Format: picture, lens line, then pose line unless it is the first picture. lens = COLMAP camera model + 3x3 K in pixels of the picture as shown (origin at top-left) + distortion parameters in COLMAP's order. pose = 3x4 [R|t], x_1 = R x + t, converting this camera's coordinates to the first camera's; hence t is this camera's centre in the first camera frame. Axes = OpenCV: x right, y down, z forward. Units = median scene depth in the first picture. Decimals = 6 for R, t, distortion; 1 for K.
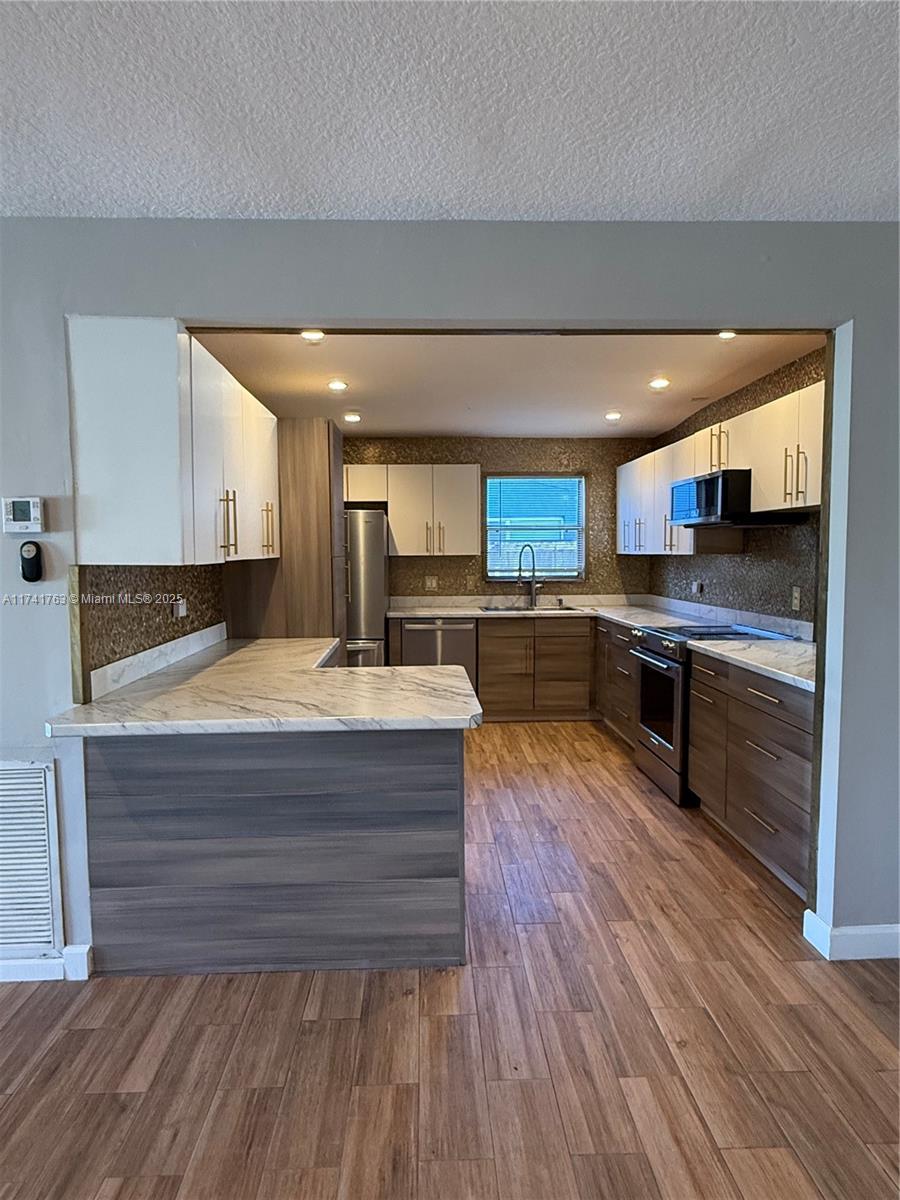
lens RADIAL K [[694.0, 0, 452.9], [0, 694.0, 605.1], [0, 0, 1]] dist [-0.002418, -0.001333]
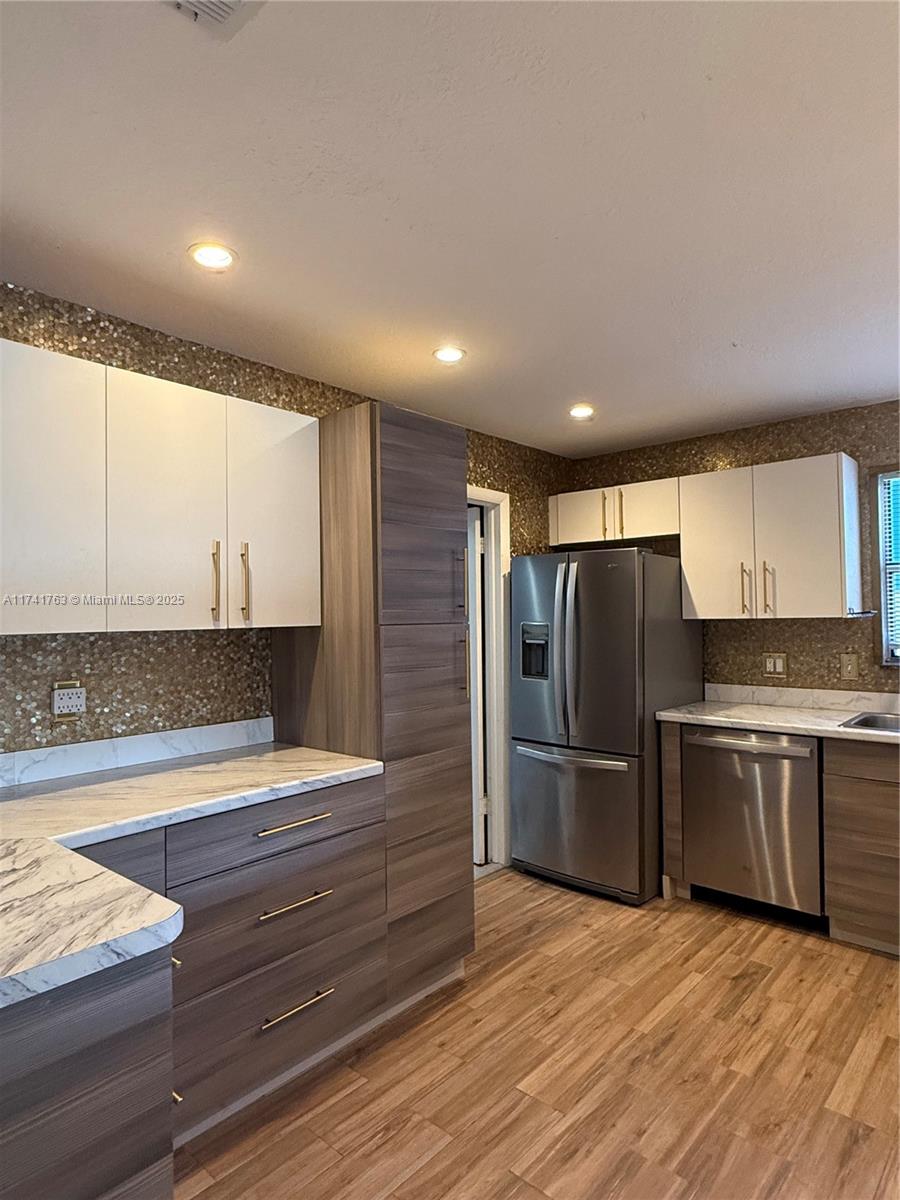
lens RADIAL K [[694.0, 0, 452.1], [0, 694.0, 602.2], [0, 0, 1]] dist [-0.002418, -0.001333]
pose [[0.715576, -0.017266, -0.698321, 0.204470], [-0.042132, 0.996808, -0.067819, -0.036450], [0.697263, 0.077952, 0.712564, 0.419744]]
